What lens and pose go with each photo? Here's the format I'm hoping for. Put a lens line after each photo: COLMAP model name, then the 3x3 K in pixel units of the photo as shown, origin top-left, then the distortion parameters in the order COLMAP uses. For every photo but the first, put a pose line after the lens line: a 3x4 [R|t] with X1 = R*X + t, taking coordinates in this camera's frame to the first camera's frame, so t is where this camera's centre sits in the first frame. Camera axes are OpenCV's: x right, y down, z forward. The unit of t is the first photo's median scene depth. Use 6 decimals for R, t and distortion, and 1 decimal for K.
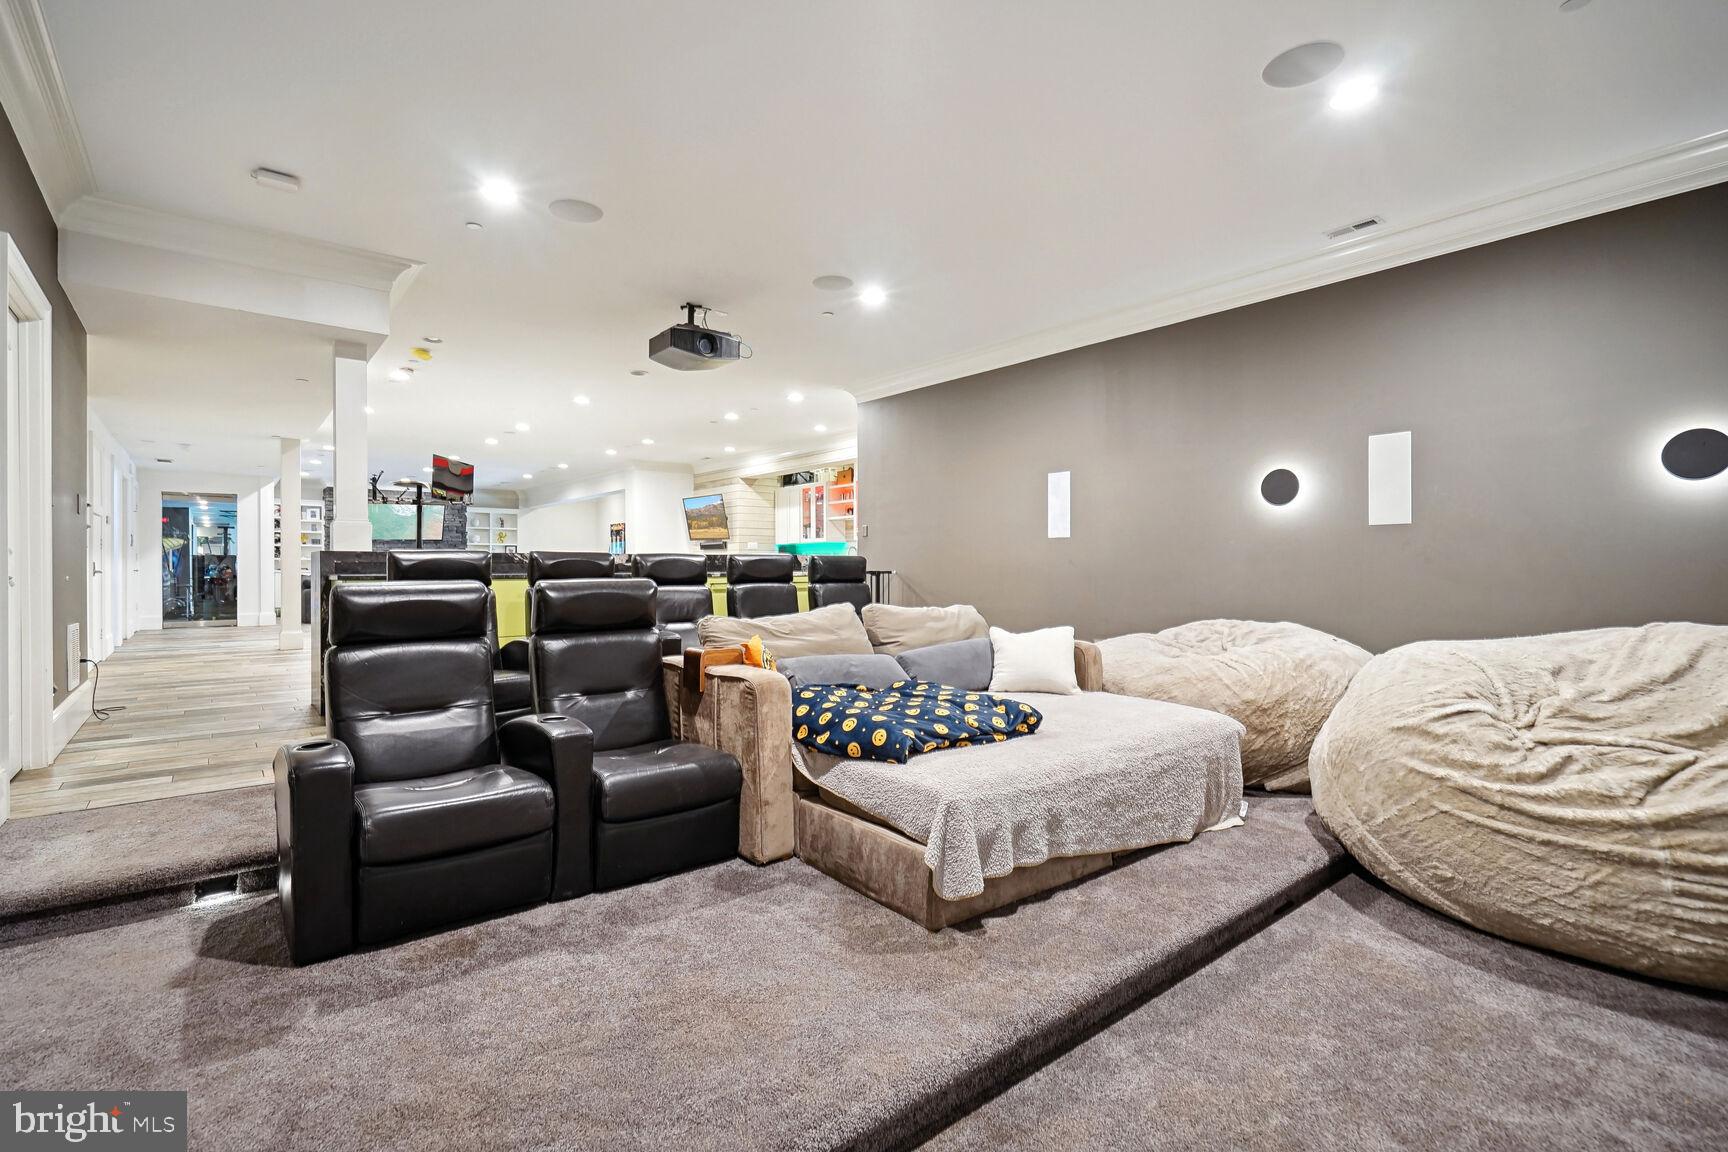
lens RADIAL K [[794.9, 0, 856.7], [0, 794.9, 573.4], [0, 0, 1]] dist [-0.000479, 0.000521]
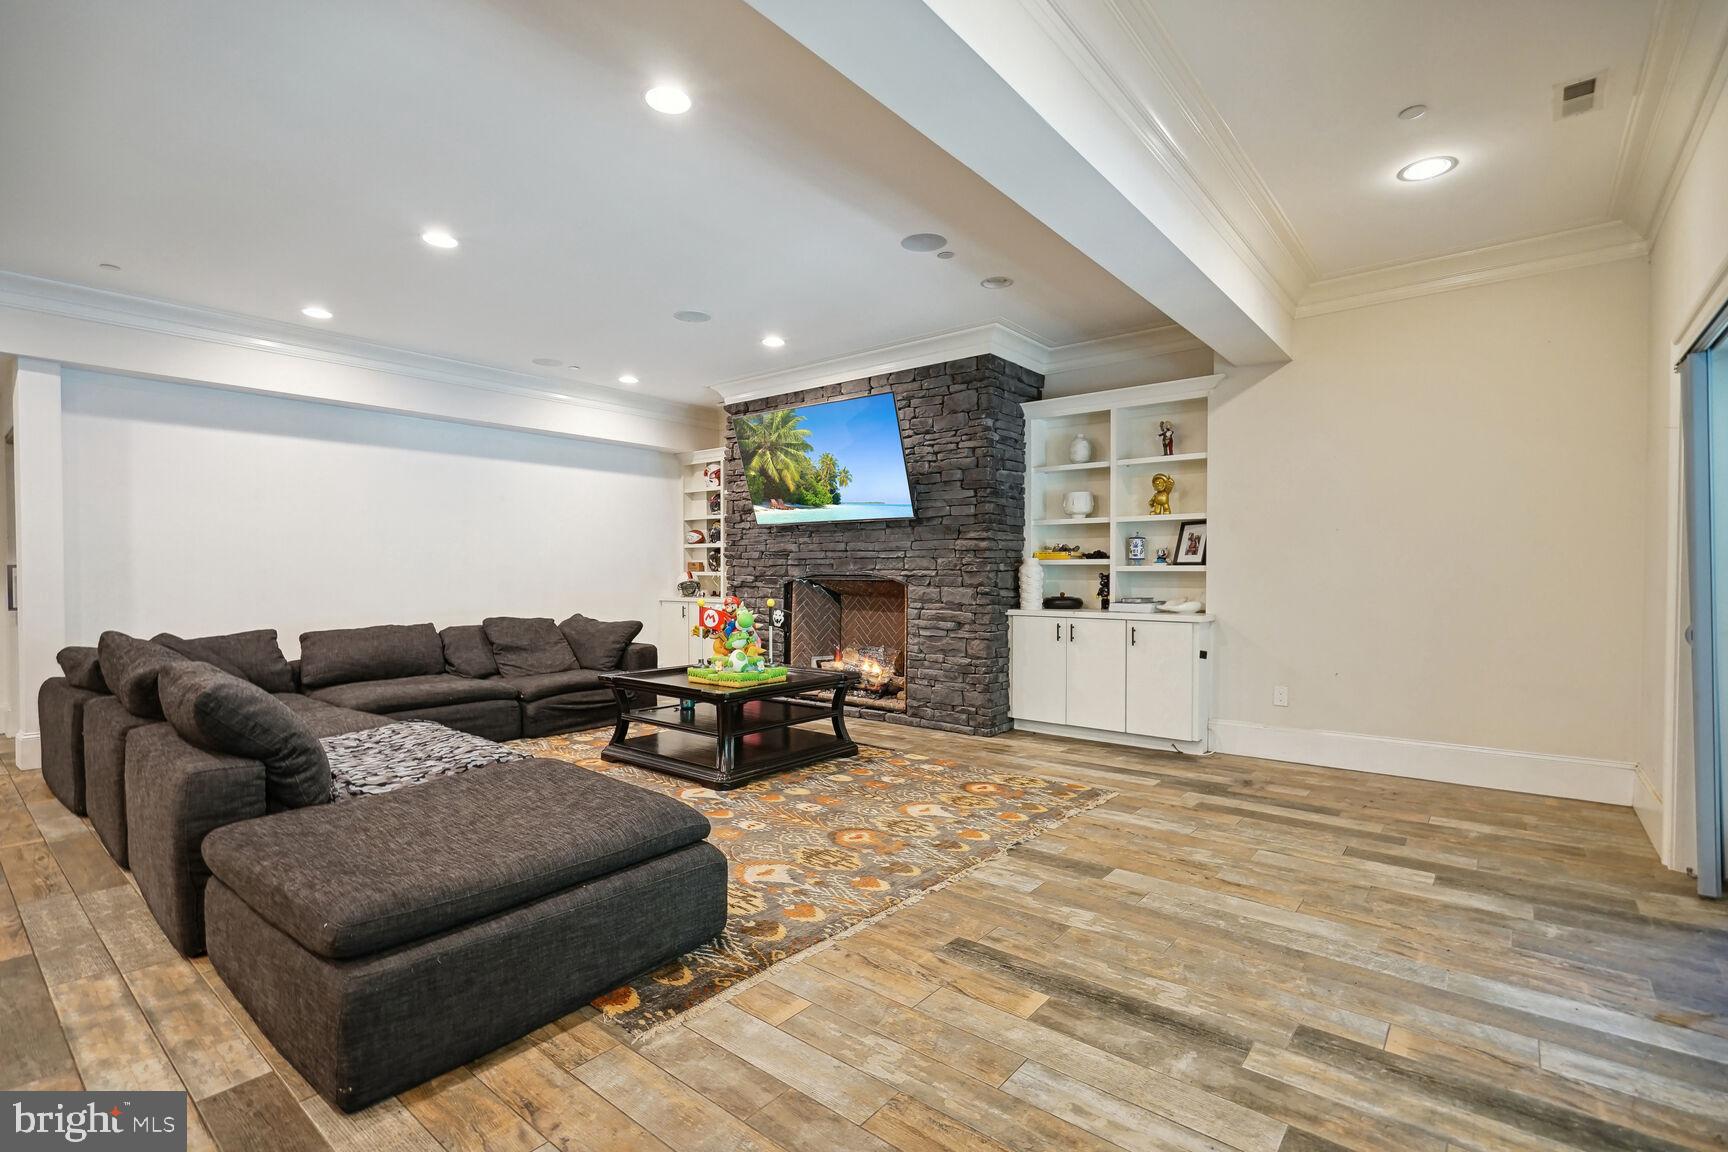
lens RADIAL K [[794.9, 0, 852.0], [0, 794.9, 579.8], [0, 0, 1]] dist [-0.000479, 0.000521]
pose [[0.195613, 0.009599, -0.980634, -0.220925], [-0.000724, 0.999953, 0.009643, -0.019350], [0.980681, -0.001176, 0.195611, 0.936425]]
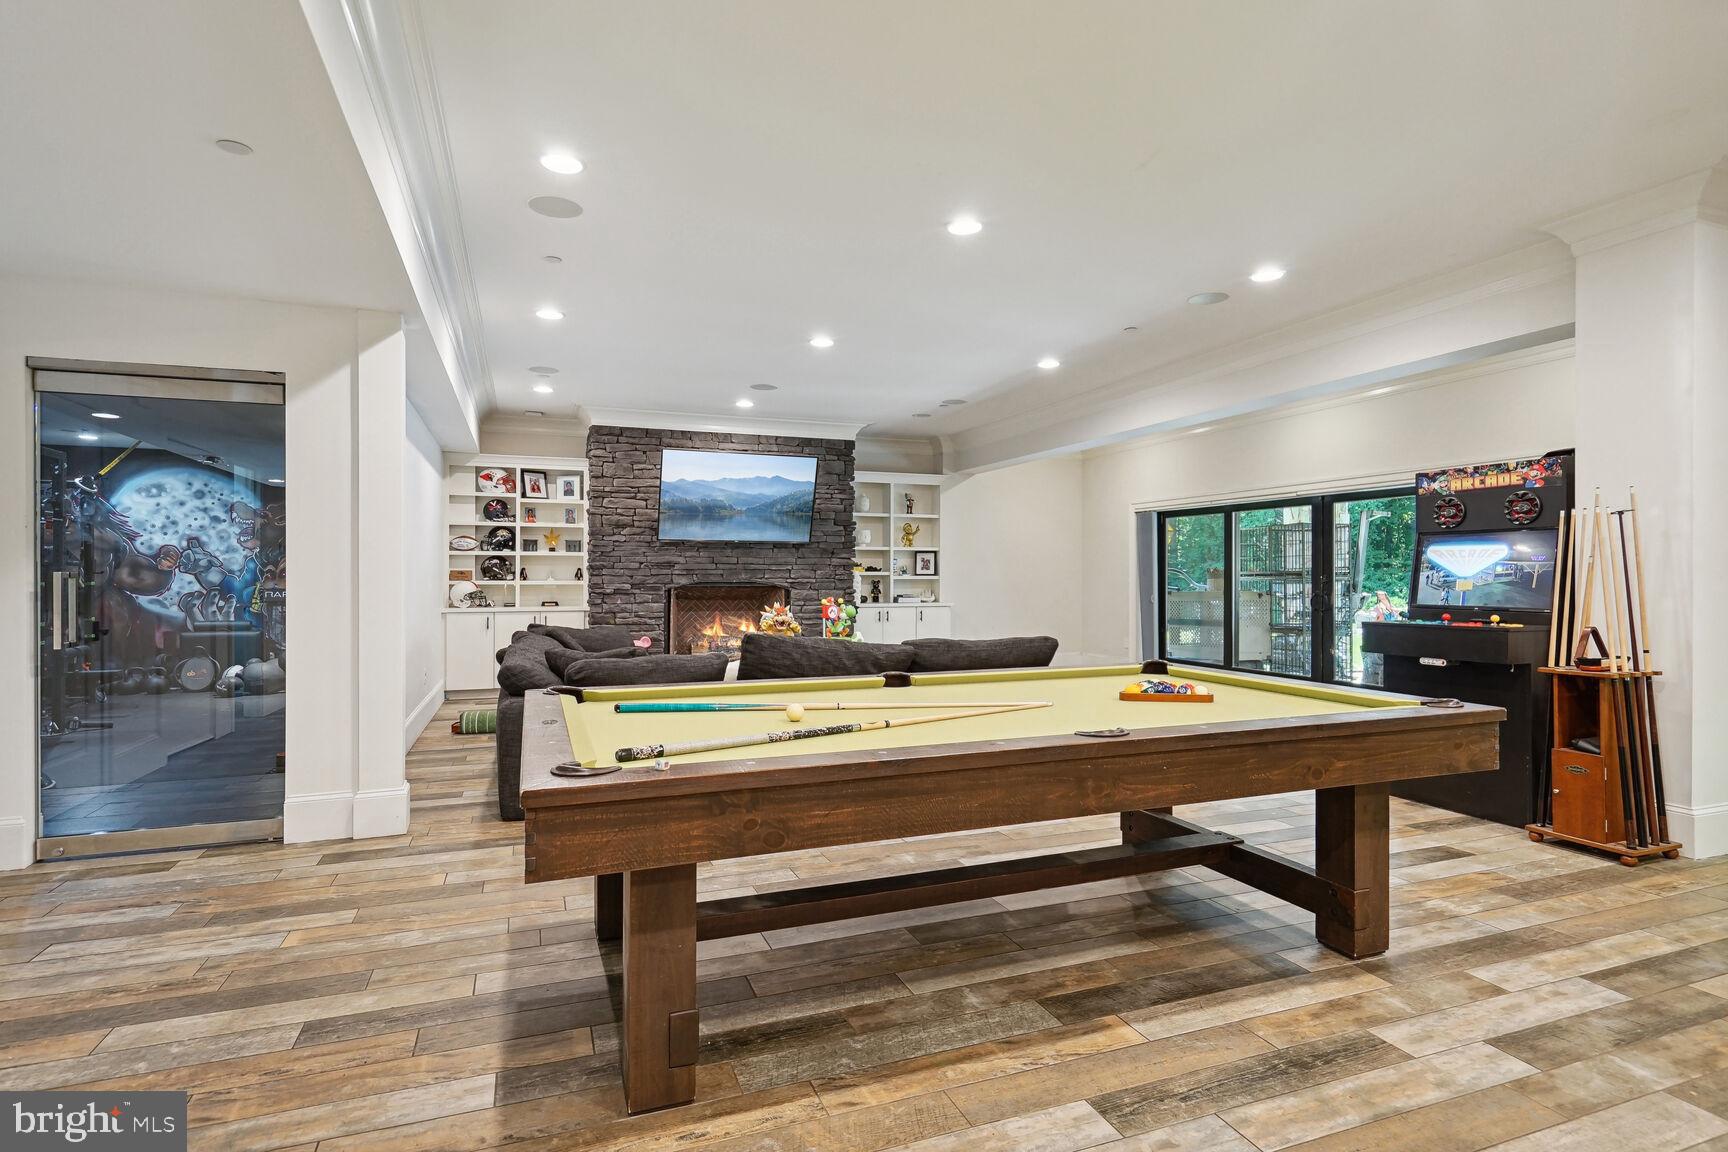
lens RADIAL K [[860.5, 0, 858.8], [0, 860.5, 580.1], [0, 0, 1]] dist [0.000203, 0.000016]
pose [[0.951279, -0.004869, -0.308294, -0.350175], [0.004314, 0.999988, -0.002483, -0.017801], [0.308303, 0.001032, 0.951288, 0.546384]]
